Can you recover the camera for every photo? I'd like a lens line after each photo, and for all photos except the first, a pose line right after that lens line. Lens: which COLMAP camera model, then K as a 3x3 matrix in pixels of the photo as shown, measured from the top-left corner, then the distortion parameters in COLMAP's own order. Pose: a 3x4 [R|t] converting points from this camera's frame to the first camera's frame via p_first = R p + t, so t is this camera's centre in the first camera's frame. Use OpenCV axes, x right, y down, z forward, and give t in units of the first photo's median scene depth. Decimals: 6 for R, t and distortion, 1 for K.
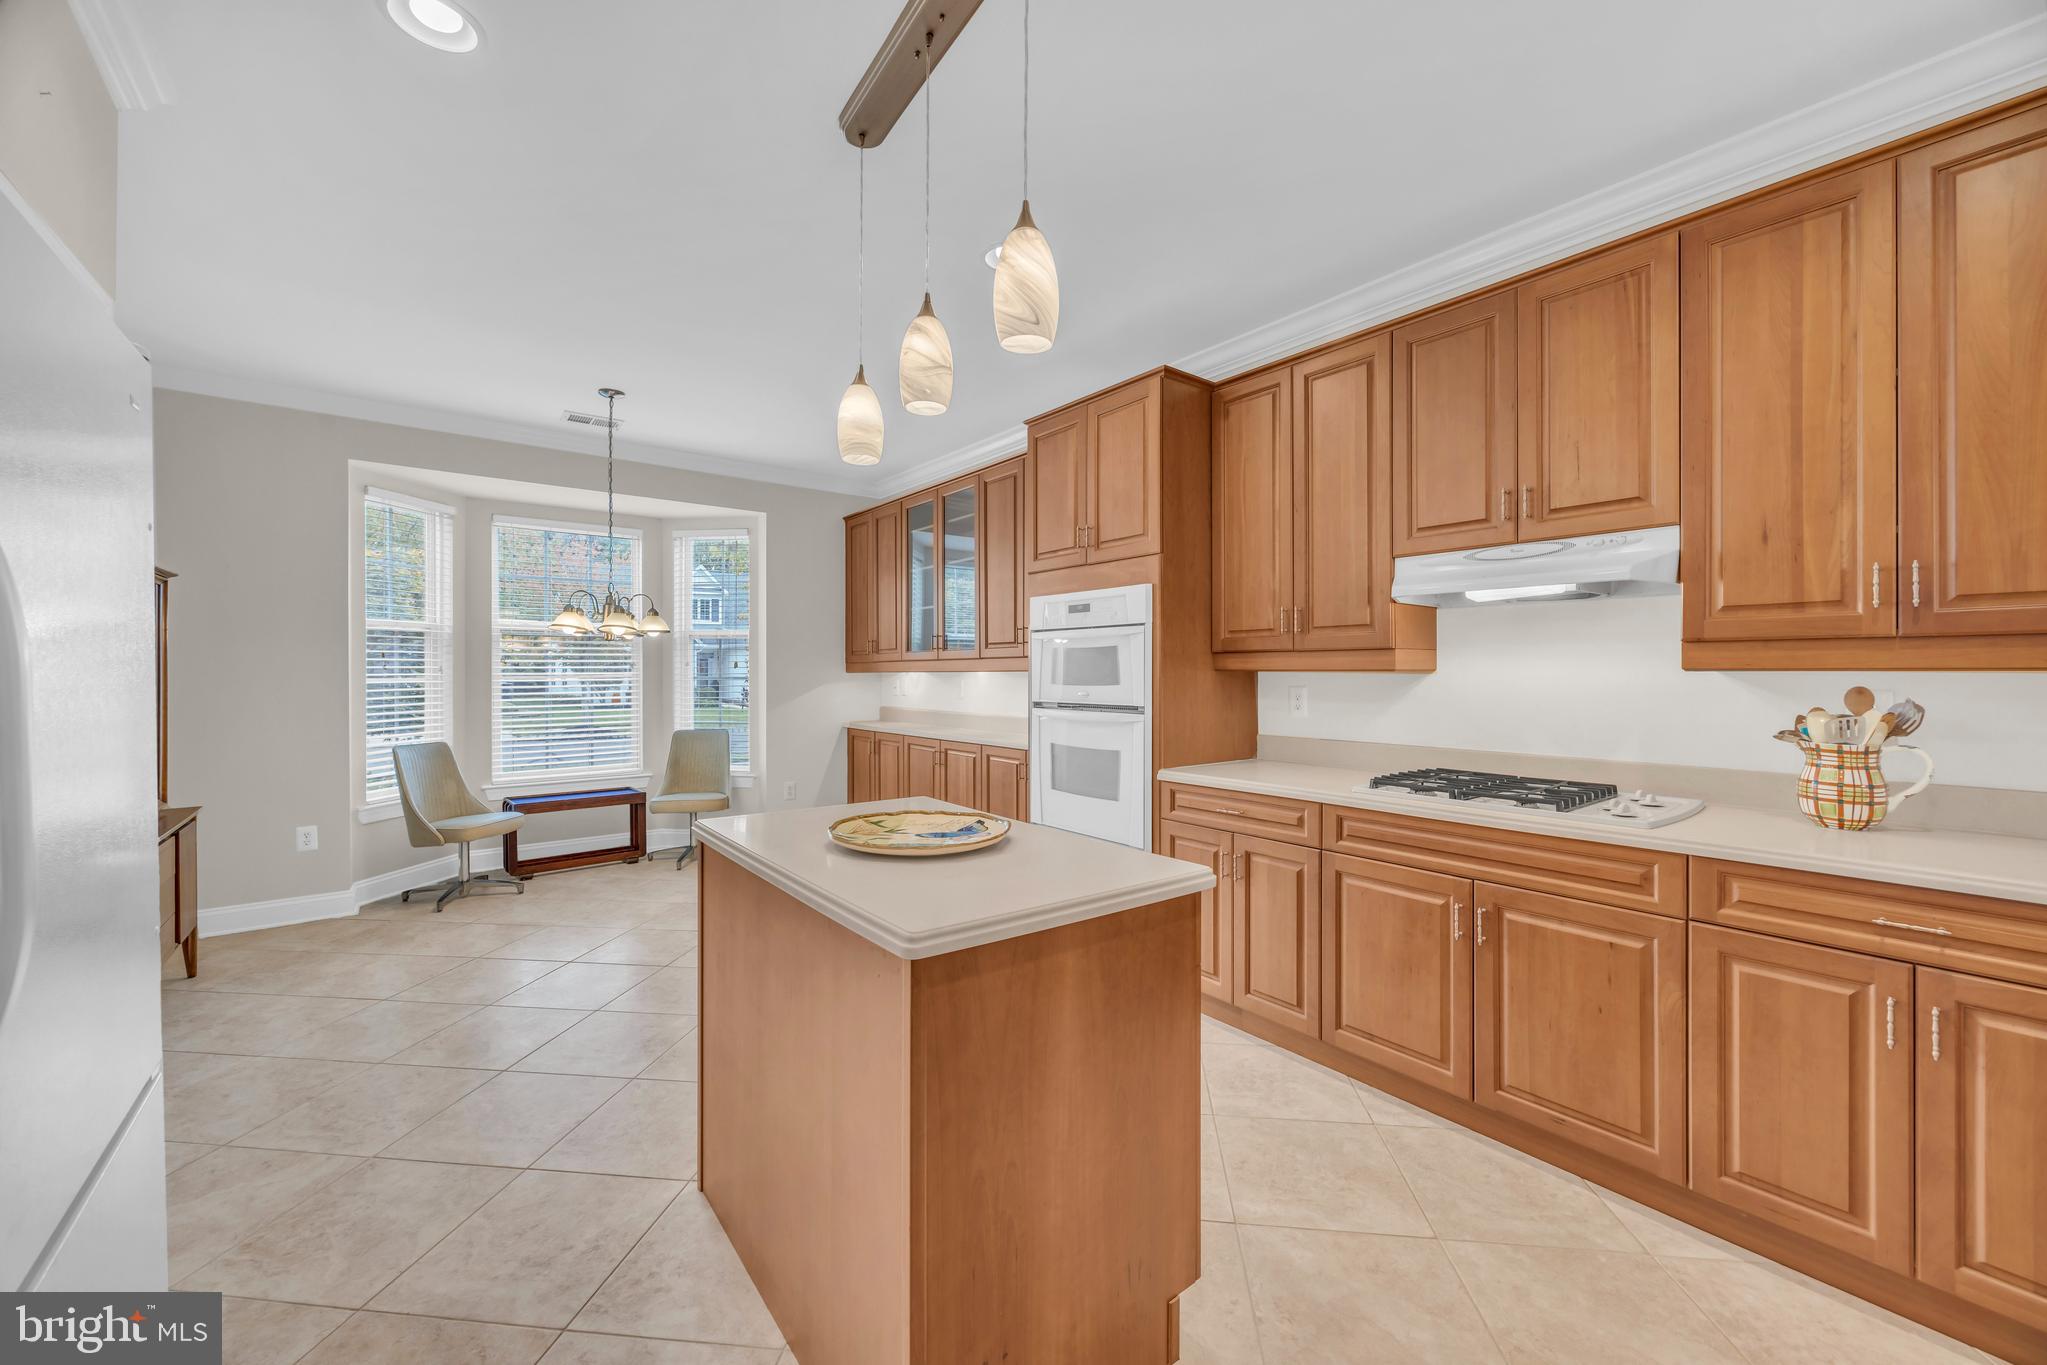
lens RADIAL K [[788.5, 0, 1036.9], [0, 788.5, 666.3], [0, 0, 1]] dist [-0.001697, -0.000030]
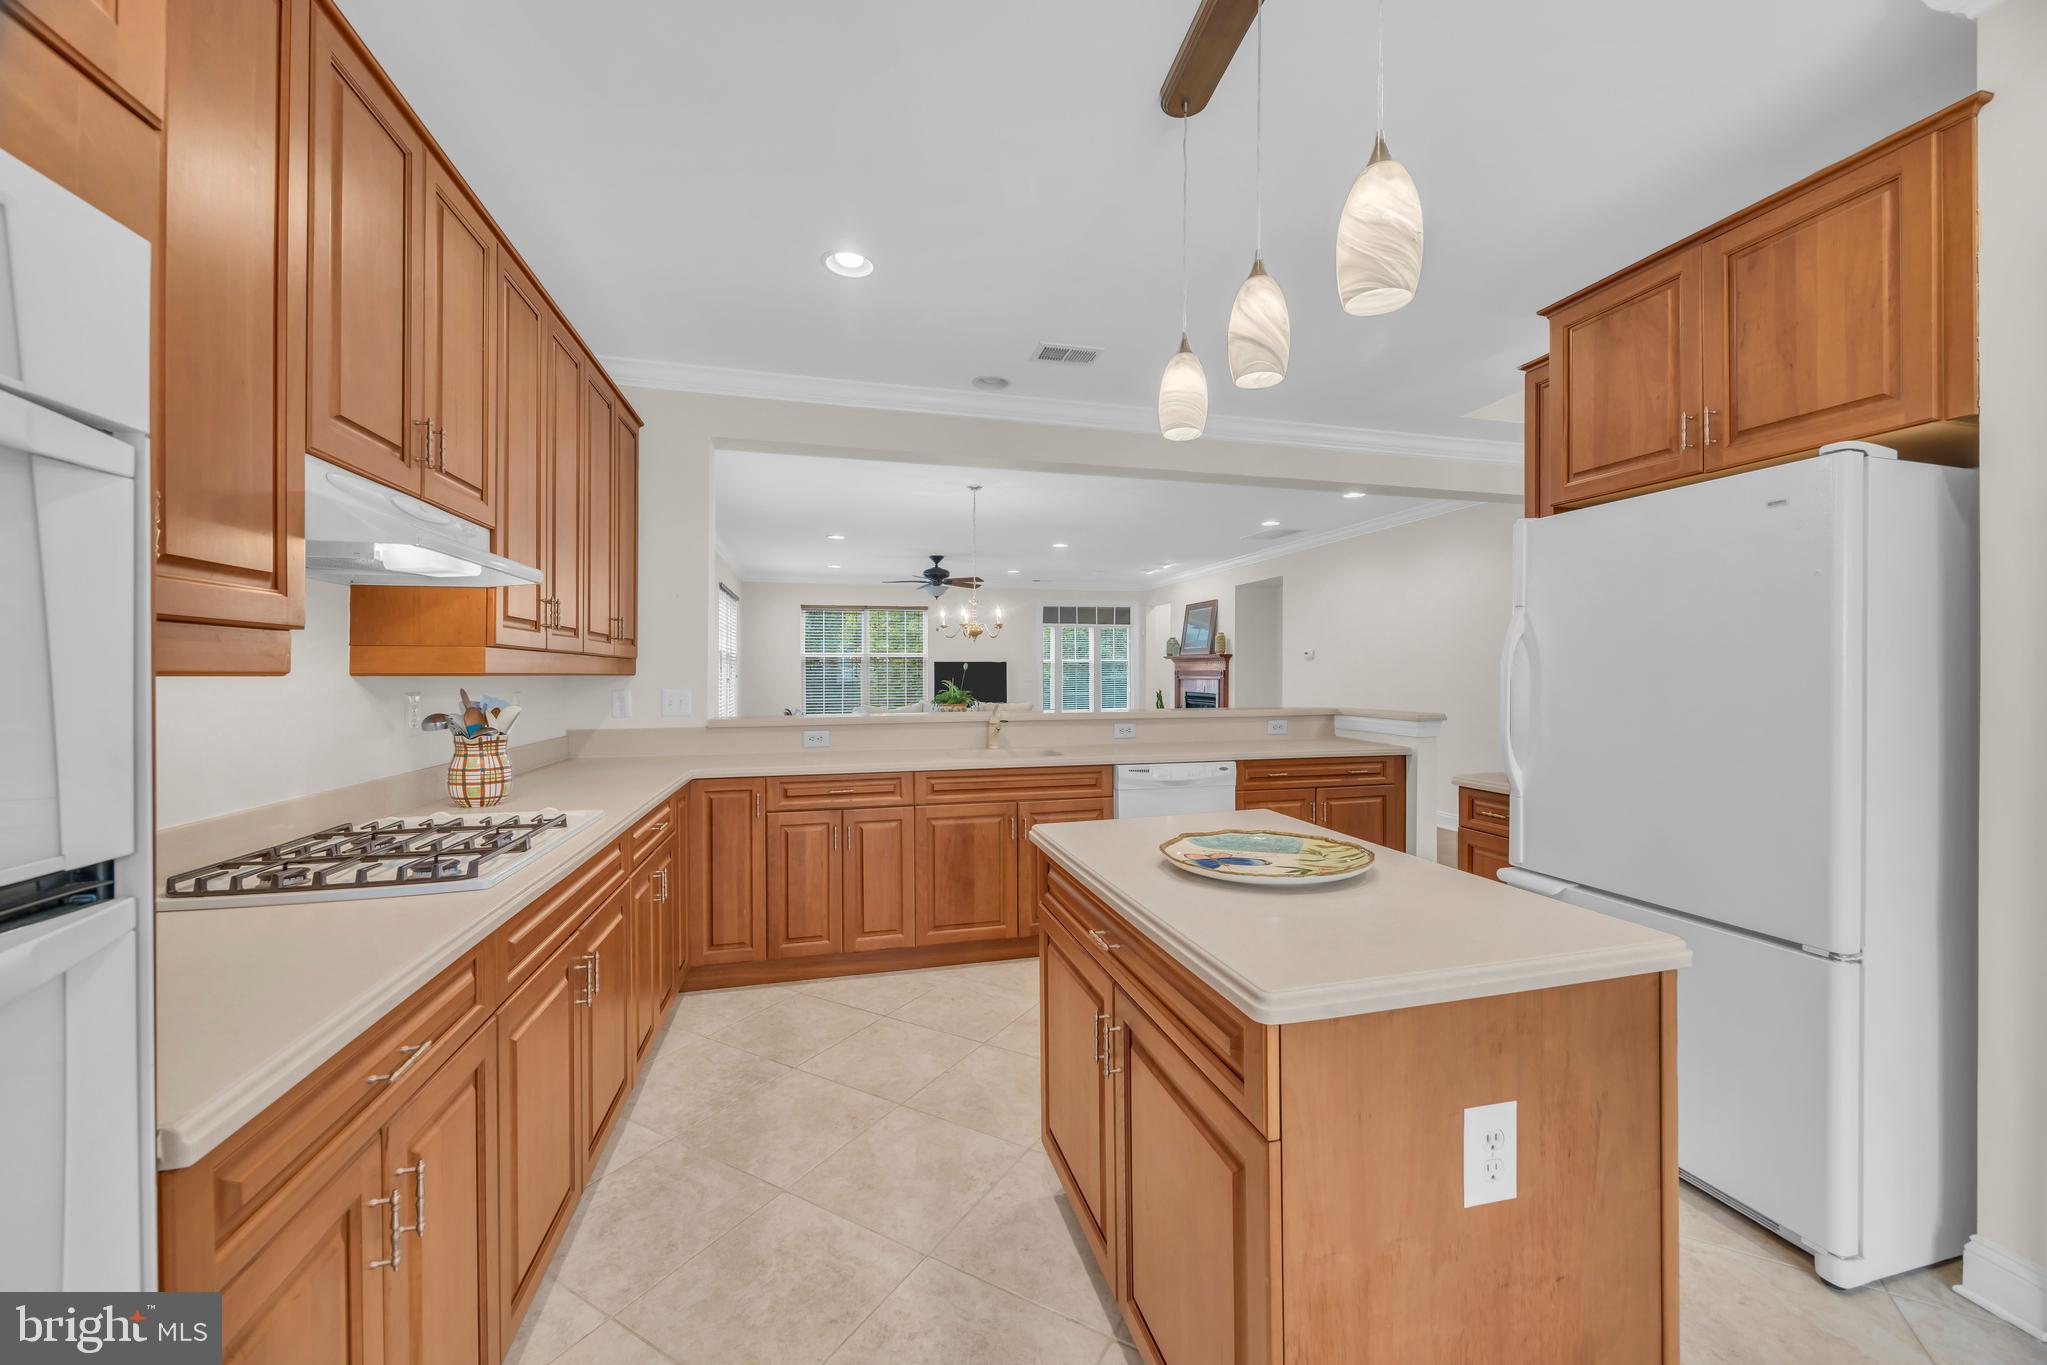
lens RADIAL K [[788.5, 0, 1038.6], [0, 788.5, 673.1], [0, 0, 1]] dist [-0.001697, -0.000030]
pose [[-0.918028, 0.006002, 0.396469, -0.200161], [0.003984, 0.999975, -0.005914, 0.010170], [-0.396495, -0.003850, -0.918029, 1.452843]]
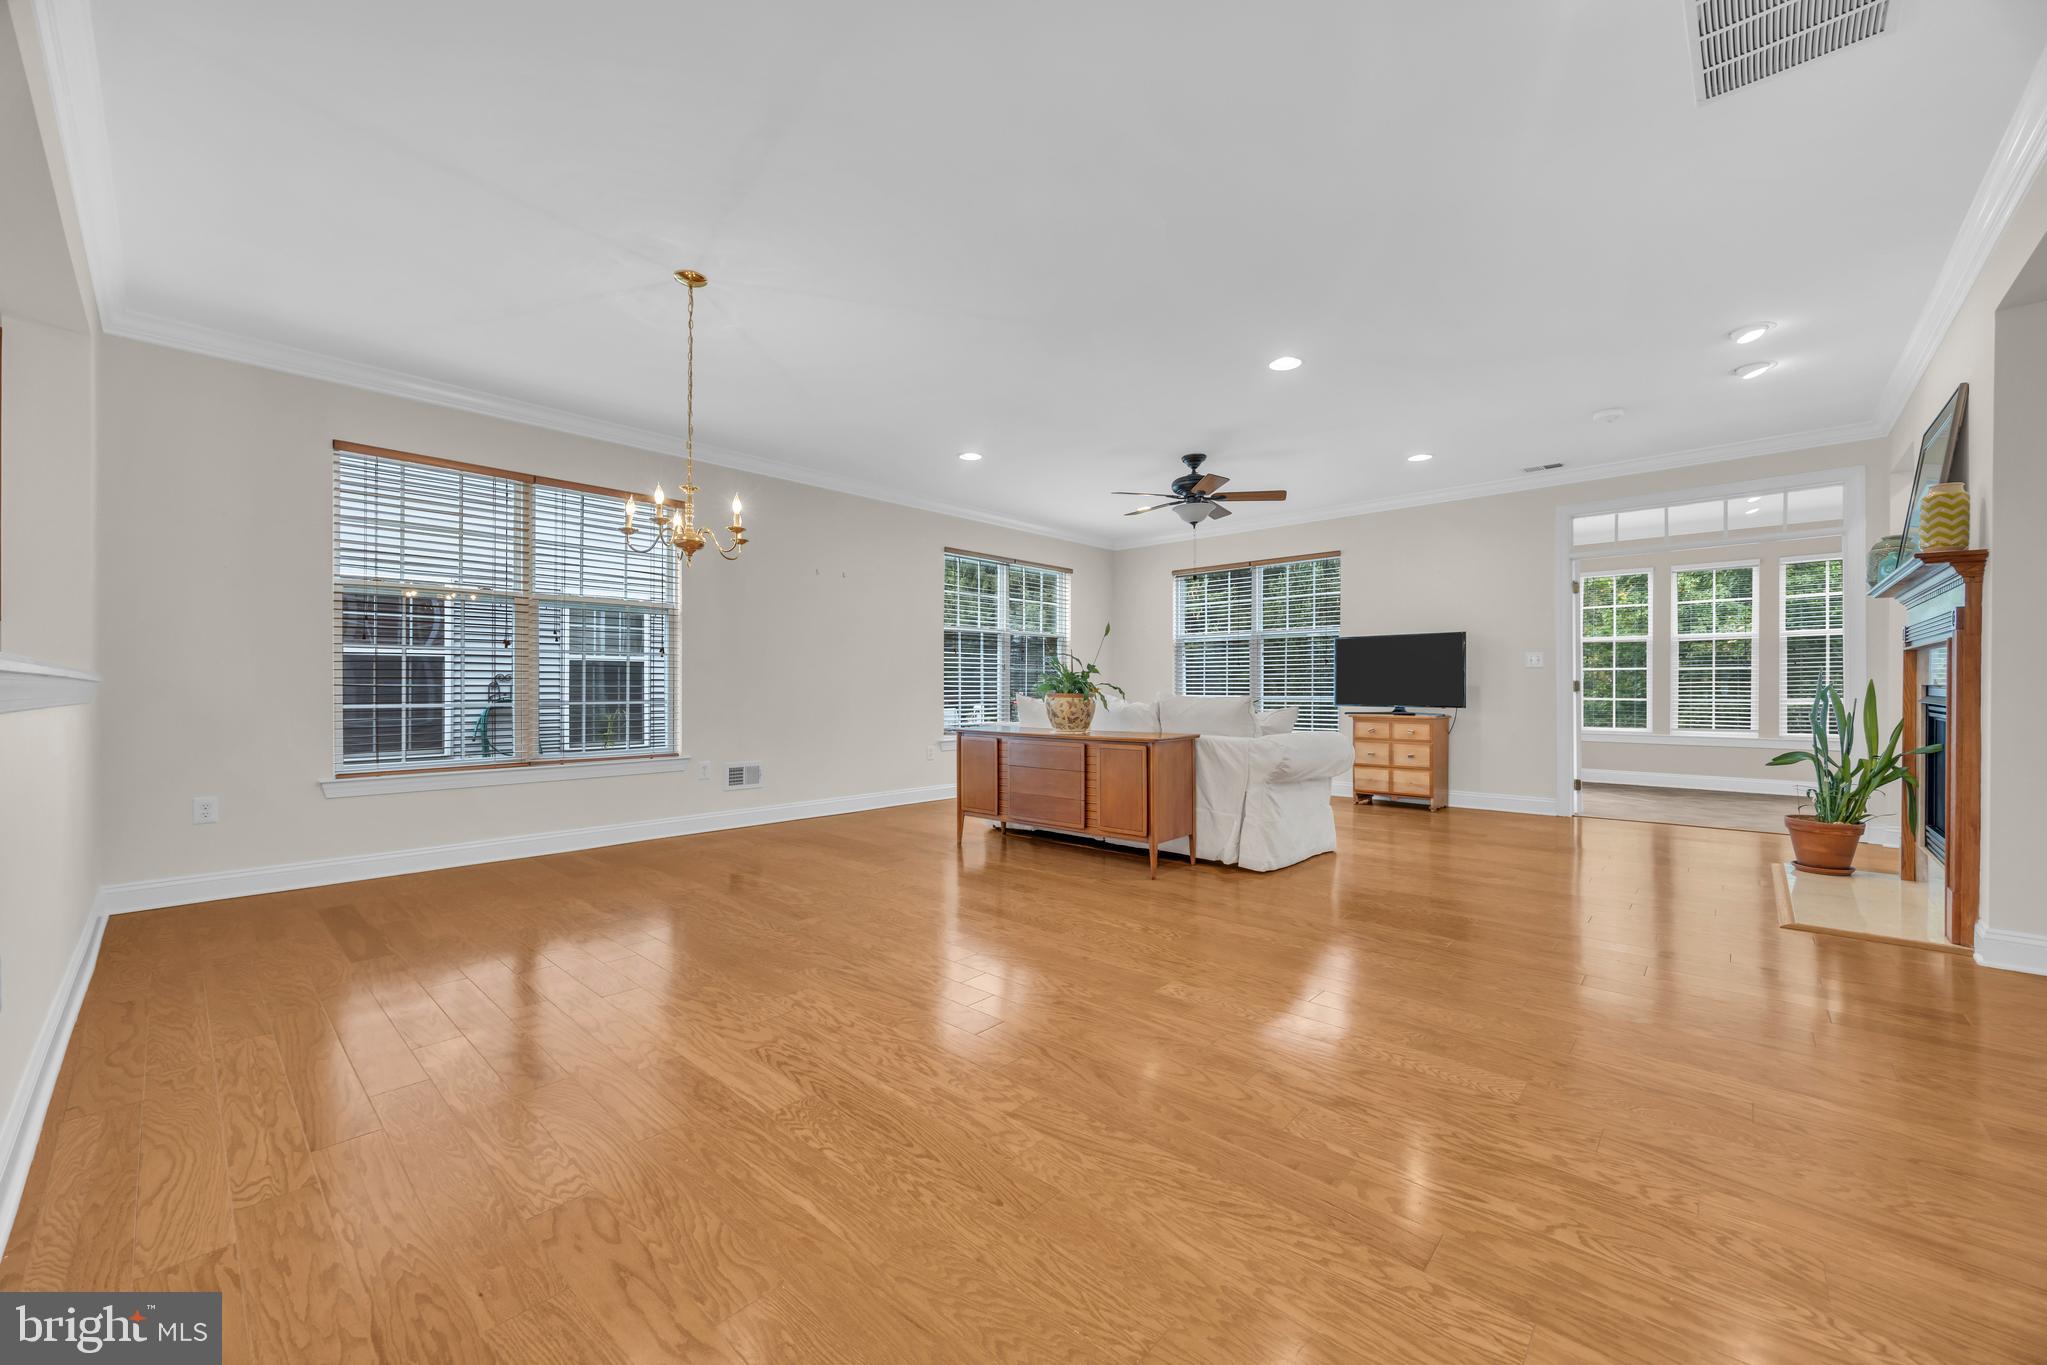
lens RADIAL K [[788.5, 0, 1013.1], [0, 788.5, 693.9], [0, 0, 1]] dist [-0.001697, -0.000030]
pose [[-0.140937, -0.004065, 0.990010, -0.475674], [-0.003353, 0.999988, 0.003628, 0.120429], [-0.990013, -0.002808, -0.140948, -1.200705]]
